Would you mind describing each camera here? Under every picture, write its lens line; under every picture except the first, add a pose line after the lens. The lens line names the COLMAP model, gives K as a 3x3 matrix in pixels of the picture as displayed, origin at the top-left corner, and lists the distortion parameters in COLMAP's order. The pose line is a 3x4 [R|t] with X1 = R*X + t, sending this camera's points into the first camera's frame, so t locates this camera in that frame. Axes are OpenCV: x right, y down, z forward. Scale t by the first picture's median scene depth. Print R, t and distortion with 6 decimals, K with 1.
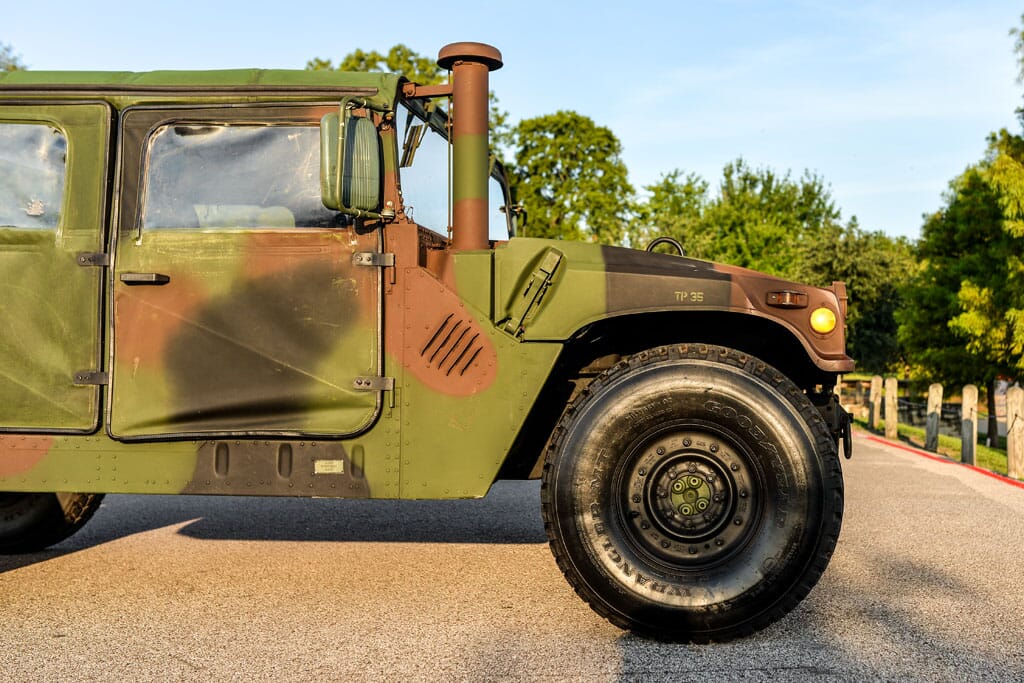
lens RADIAL K [[1049.3, 0, 512.0], [0, 1049.3, 341.5], [0, 0, 1]] dist [-0.013689, -0.000662]
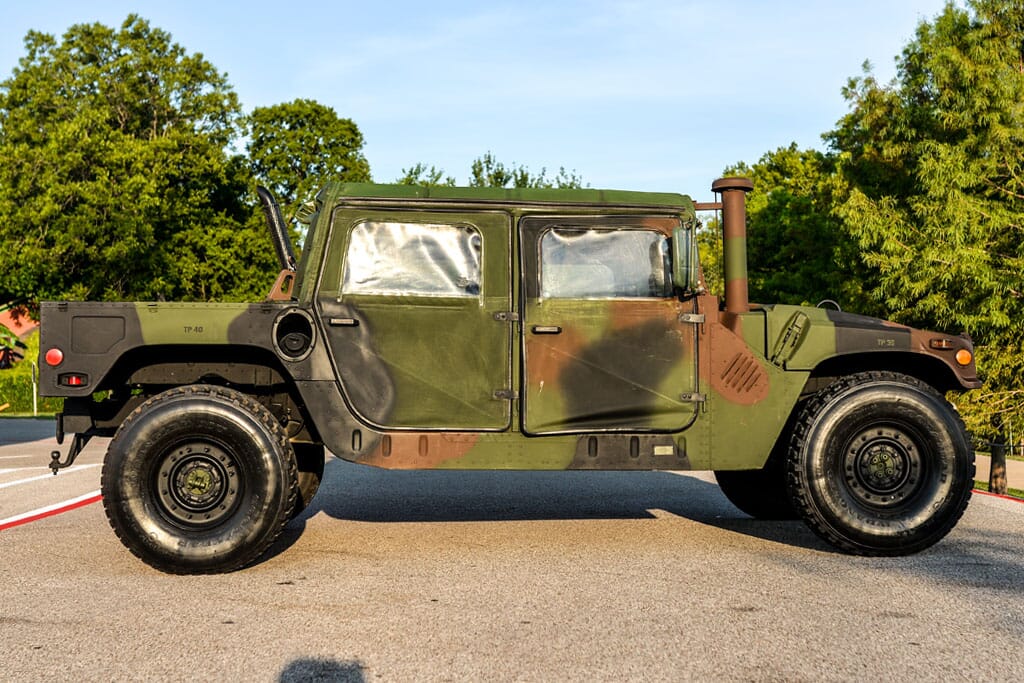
lens RADIAL K [[1049.3, 0, 512.0], [0, 1049.3, 341.5], [0, 0, 1]] dist [-0.013689, -0.000662]
pose [[0.991612, 0.002053, 0.129236, -0.600684], [-0.001681, 0.999994, -0.002985, -0.038136], [-0.129242, 0.002743, 0.991609, -0.521549]]
